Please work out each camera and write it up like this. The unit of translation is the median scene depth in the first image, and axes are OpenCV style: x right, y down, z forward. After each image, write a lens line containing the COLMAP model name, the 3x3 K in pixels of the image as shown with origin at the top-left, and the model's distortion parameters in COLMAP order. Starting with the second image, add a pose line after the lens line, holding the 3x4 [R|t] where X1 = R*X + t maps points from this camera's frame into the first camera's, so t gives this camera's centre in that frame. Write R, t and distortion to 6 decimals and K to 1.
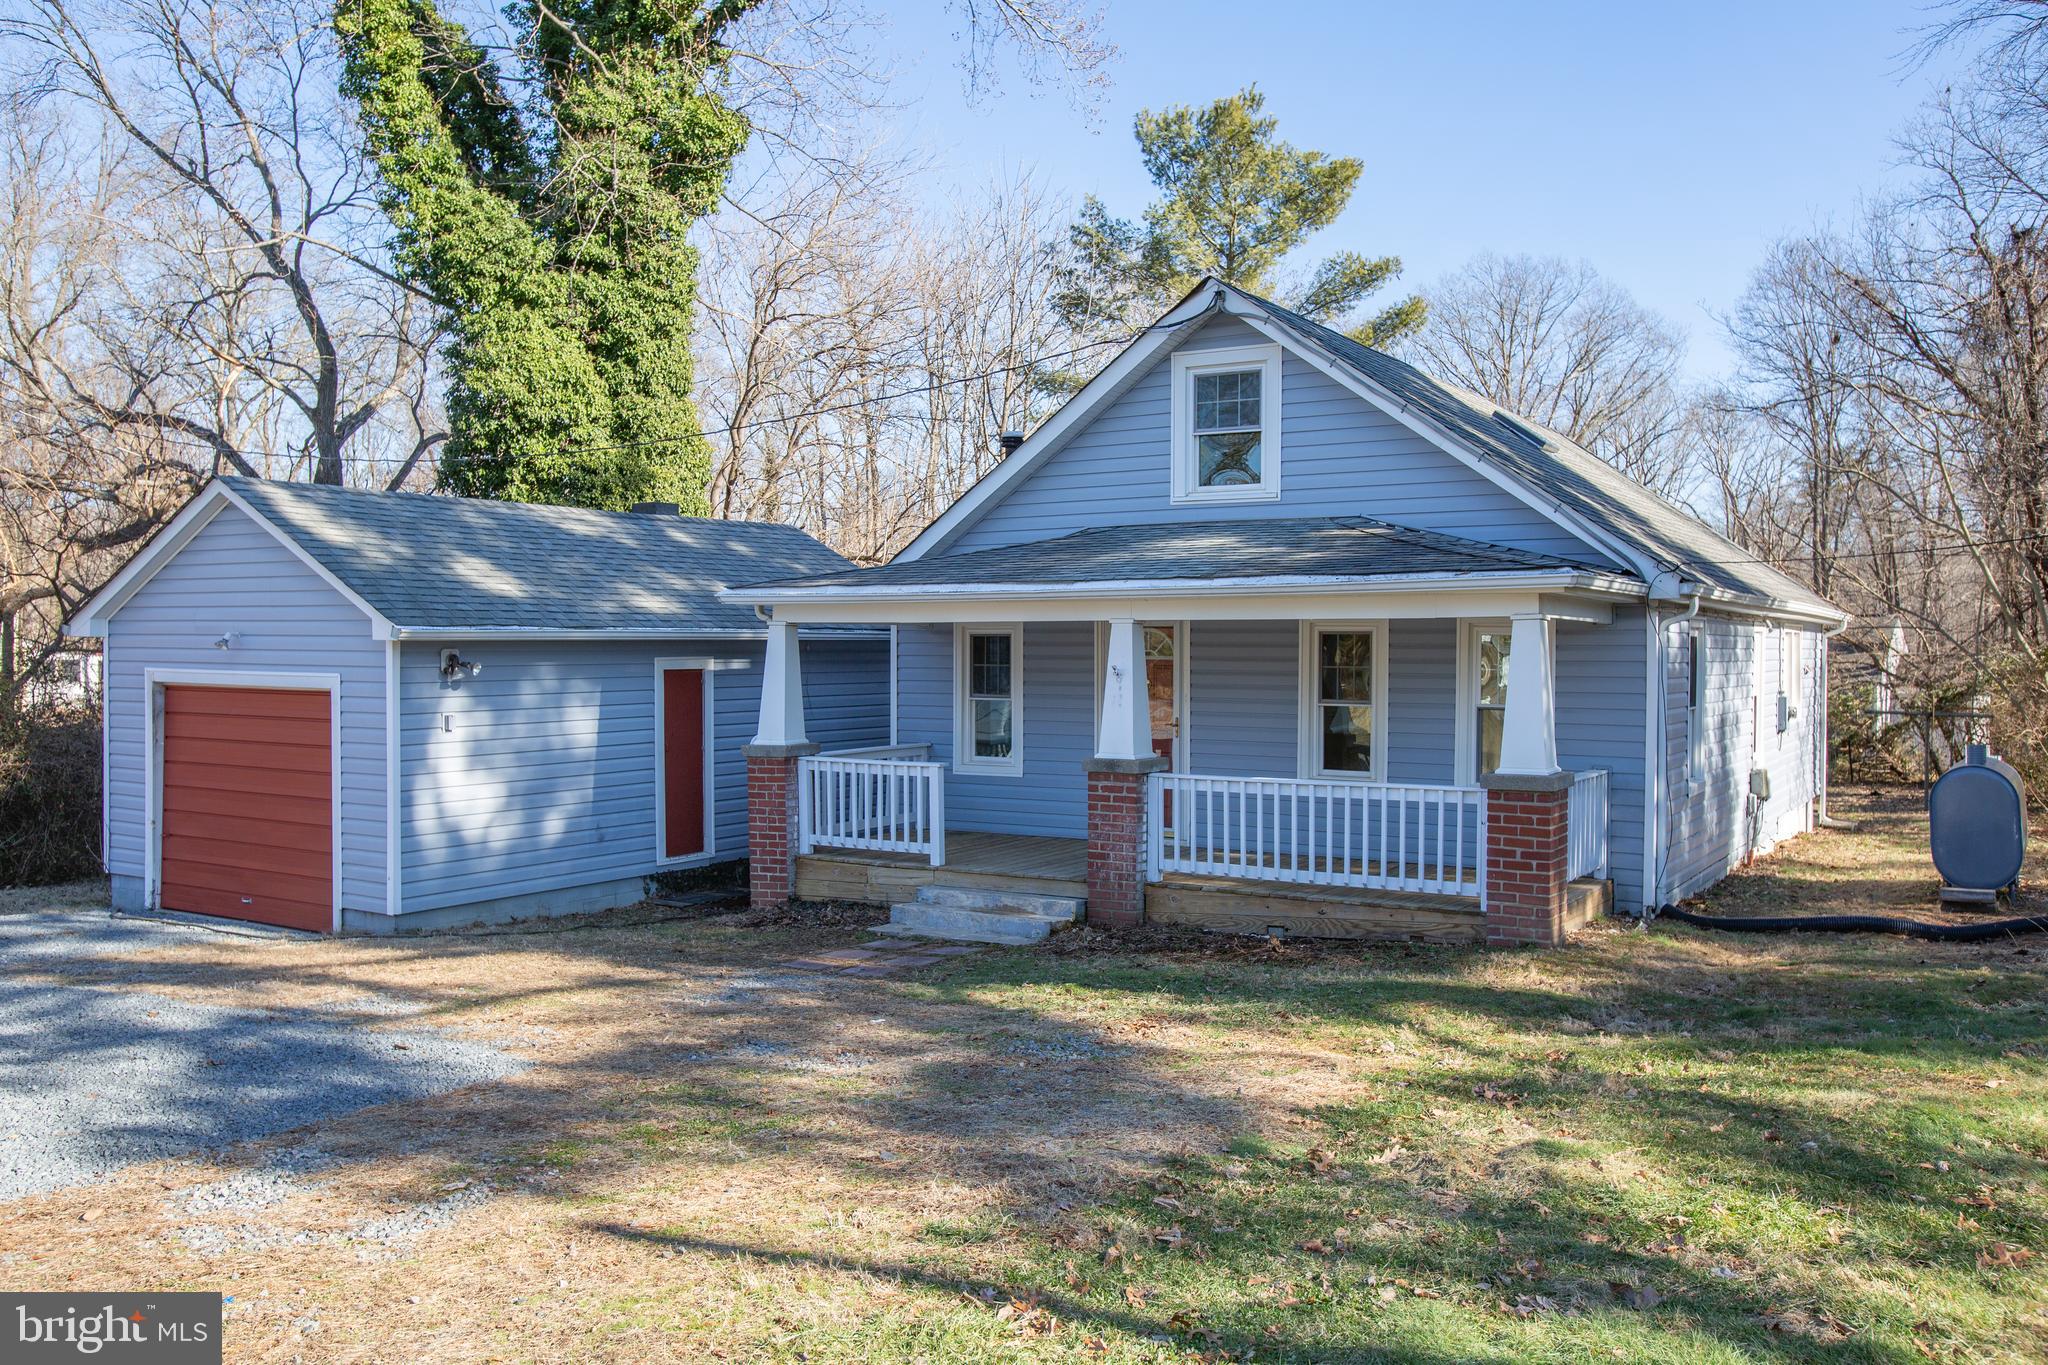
lens RADIAL K [[1658.7, 0, 1014.7], [0, 1658.7, 664.4], [0, 0, 1]] dist [-0.003496, 0.001688]
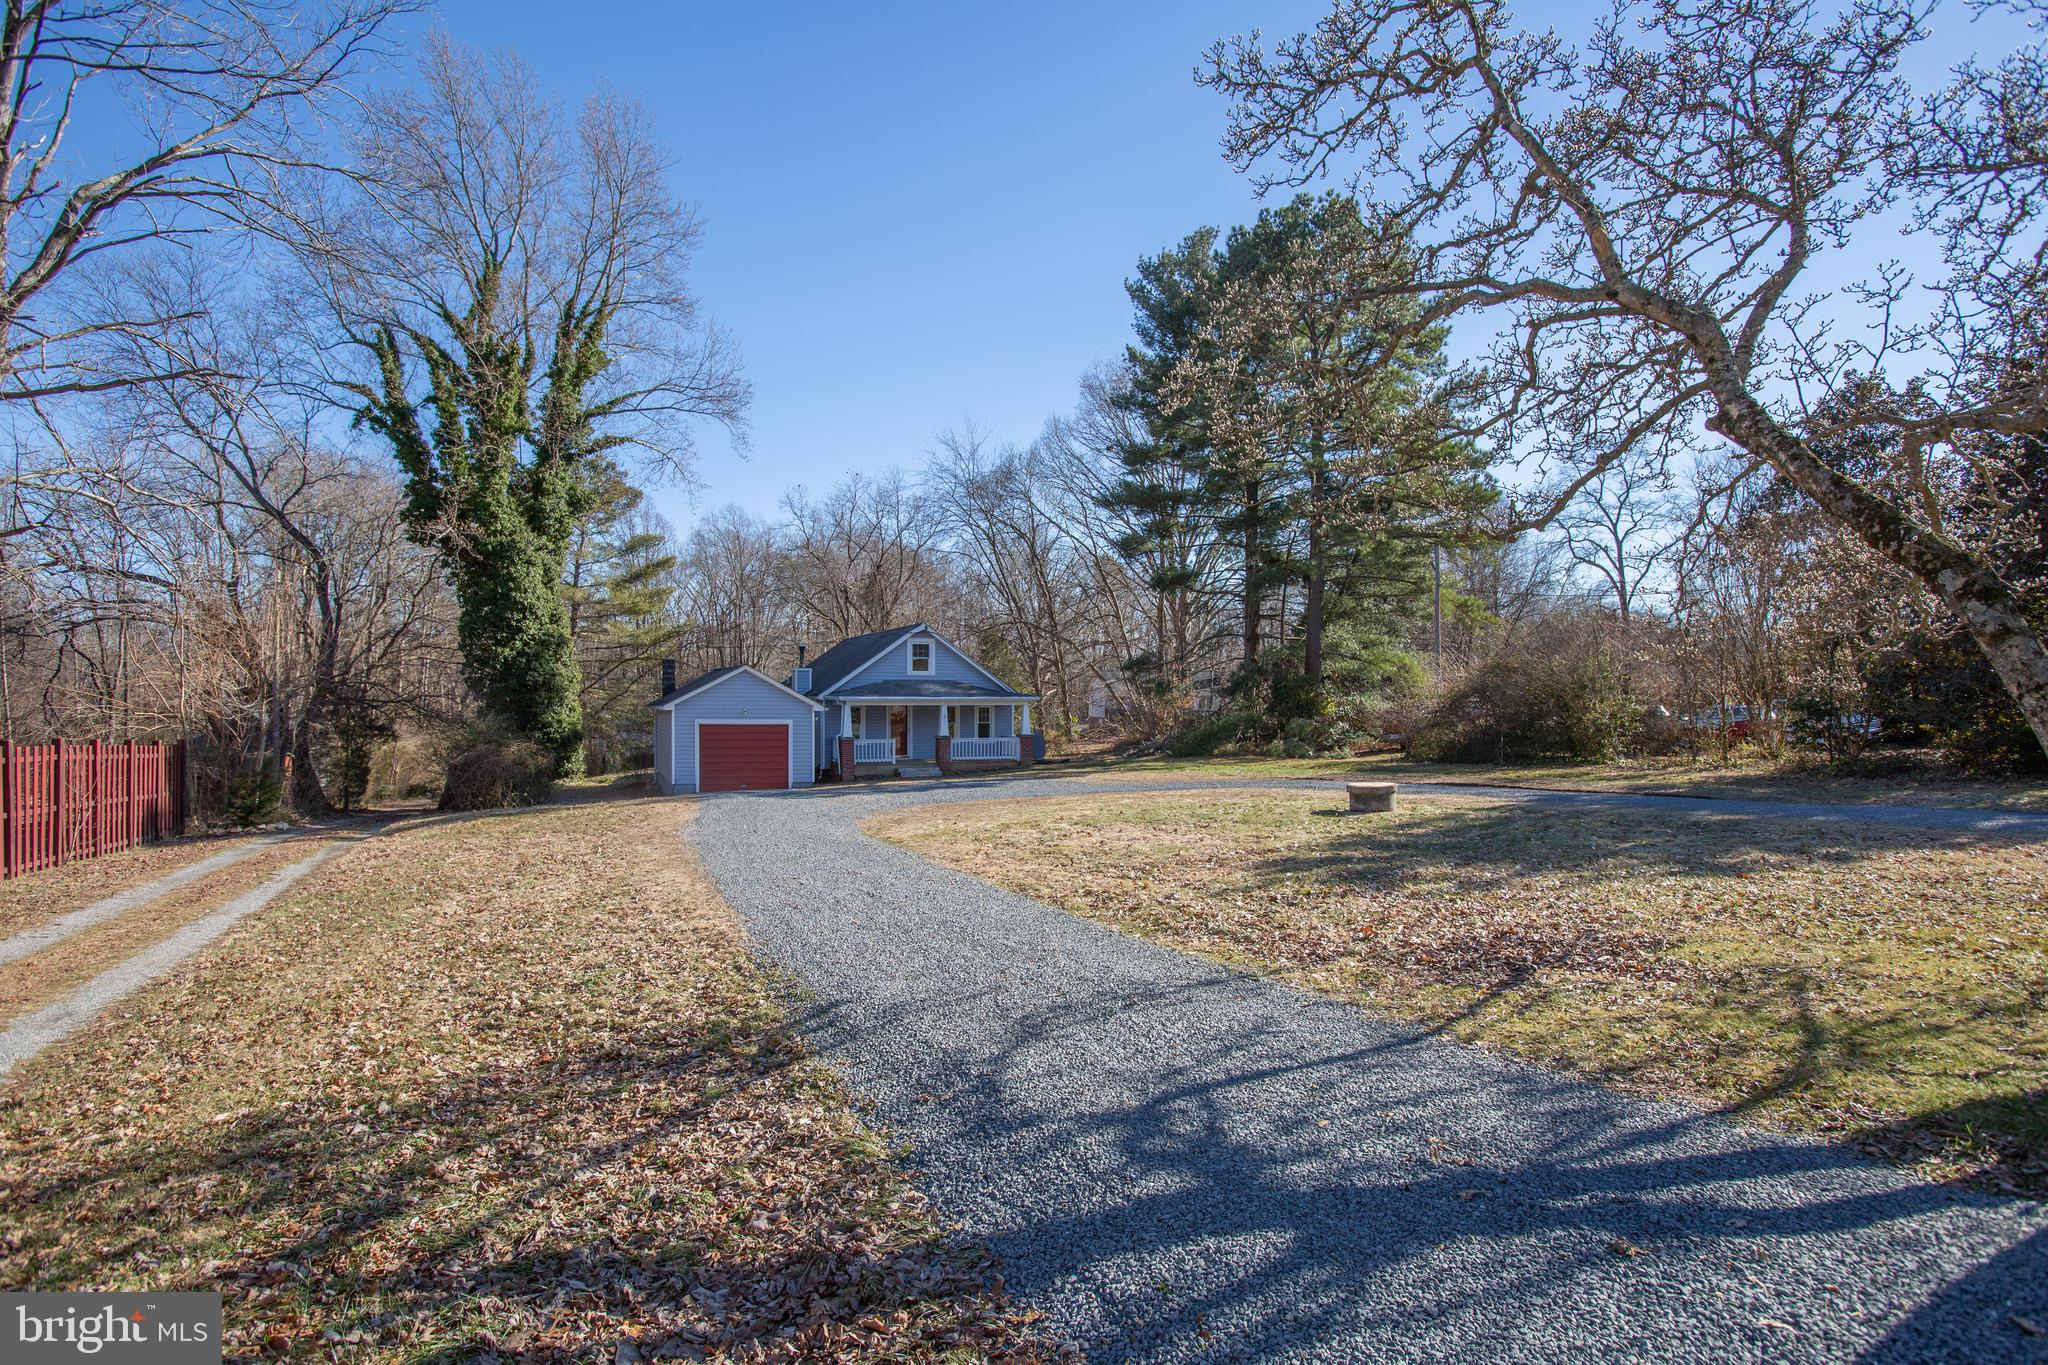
lens RADIAL K [[1129.2, 0, 1008.3], [0, 1129.2, 685.3], [0, 0, 1]] dist [-0.006170, 0.000170]
pose [[0.585928, 0.008079, 0.810323, -2.003048], [0.007197, 0.999859, -0.015172, -0.027963], [-0.810331, 0.014721, 0.585787, -0.817871]]
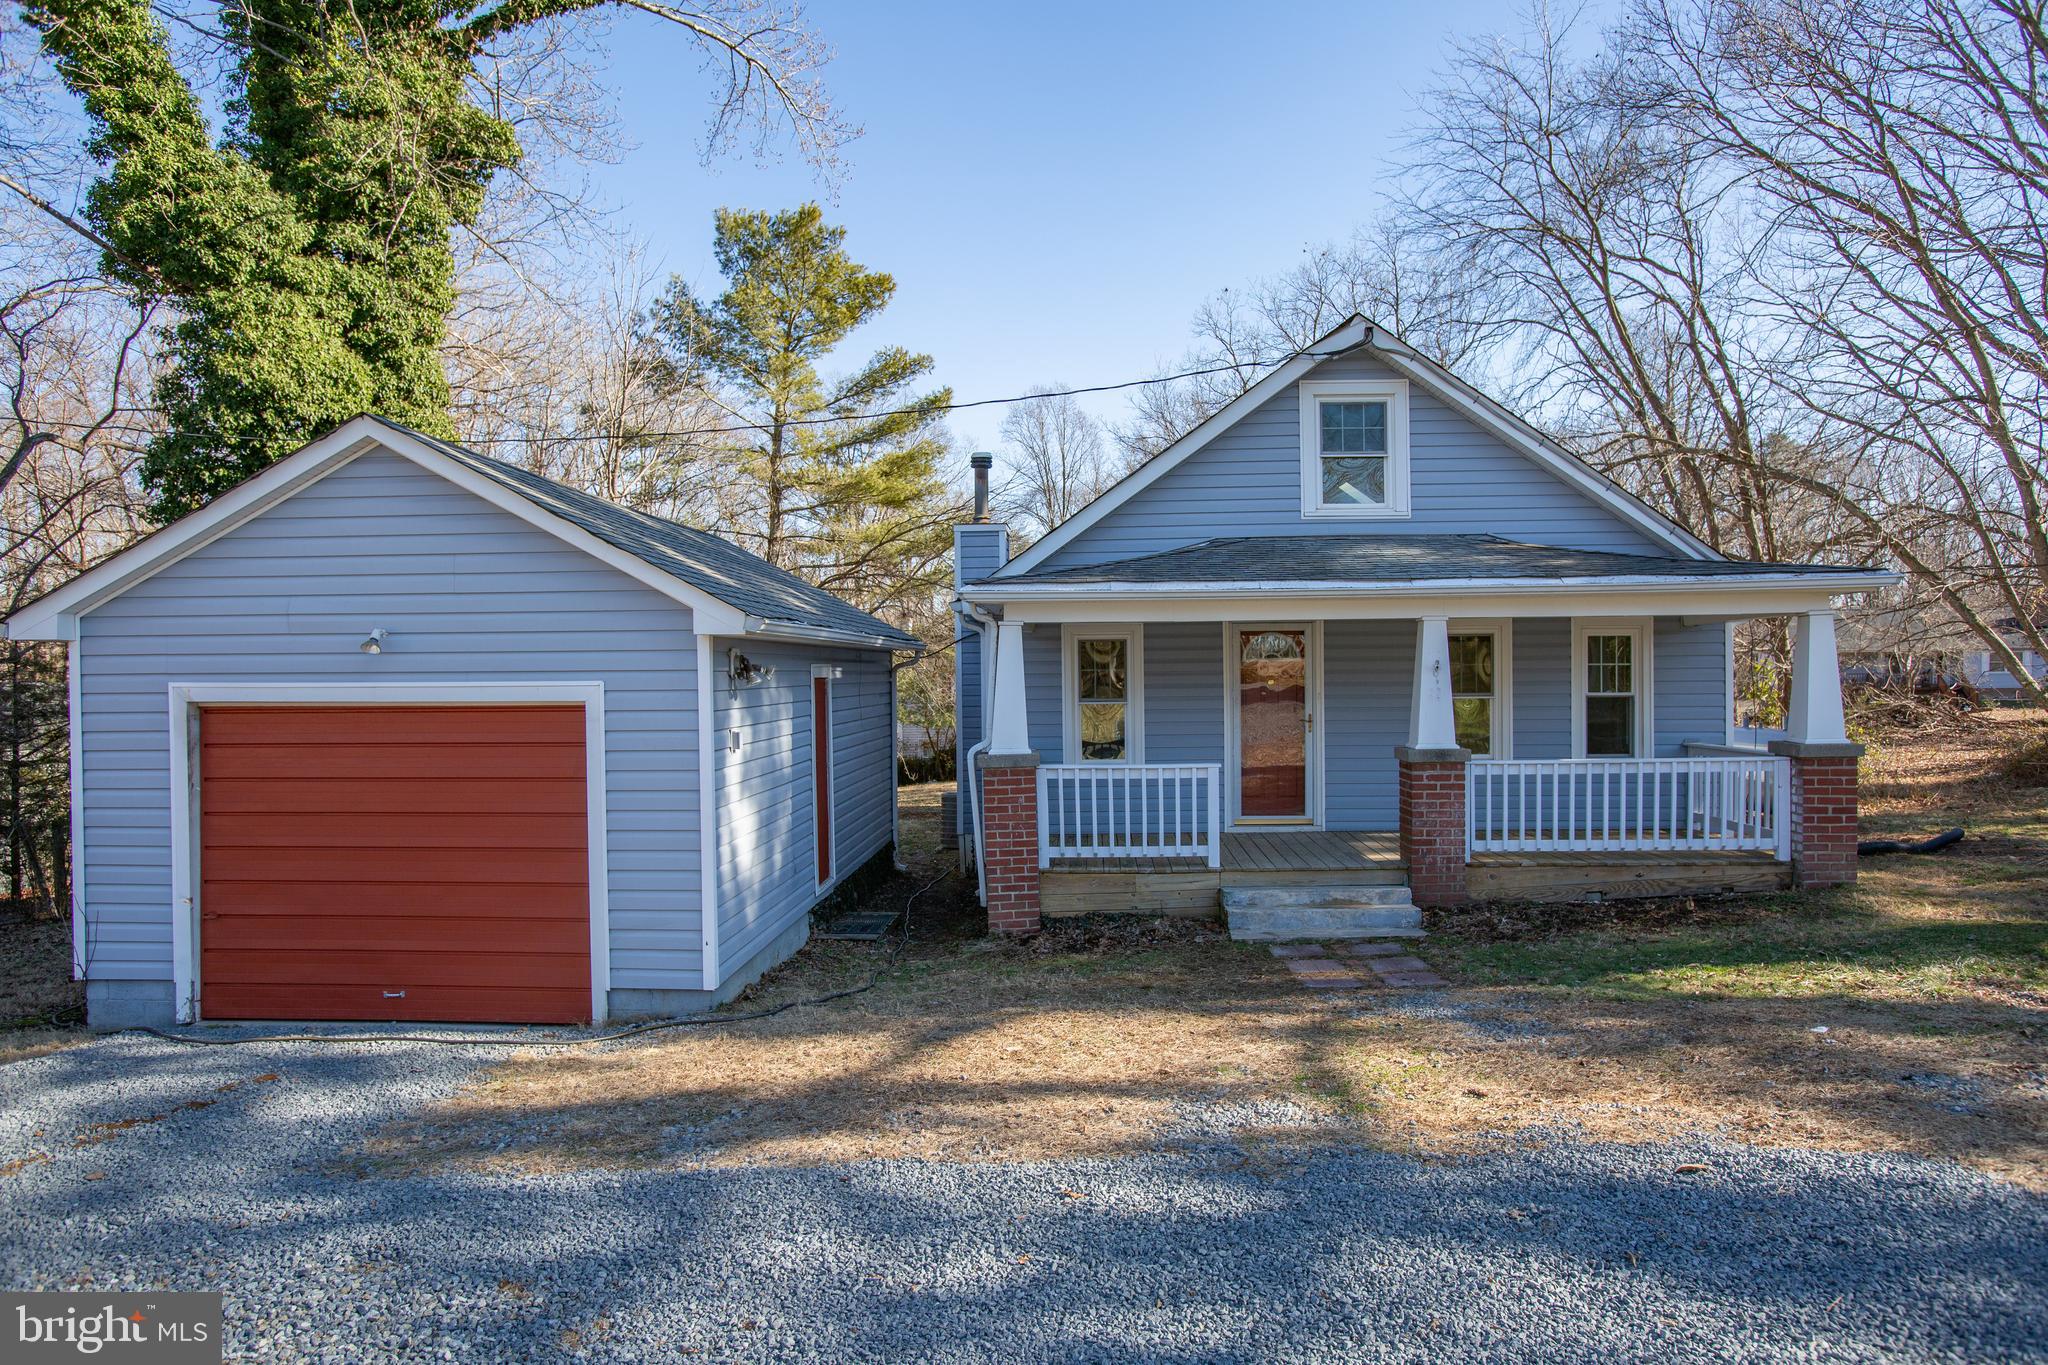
lens RADIAL K [[1268.7, 0, 1010.7], [0, 1268.7, 682.3], [0, 0, 1]] dist [-0.040109, 0.021334]
pose [[0.873095, -0.014700, 0.487329, -0.480967], [0.018861, 0.999816, -0.003633, 0.010651], [-0.487186, 0.012364, 0.873211, 0.368434]]
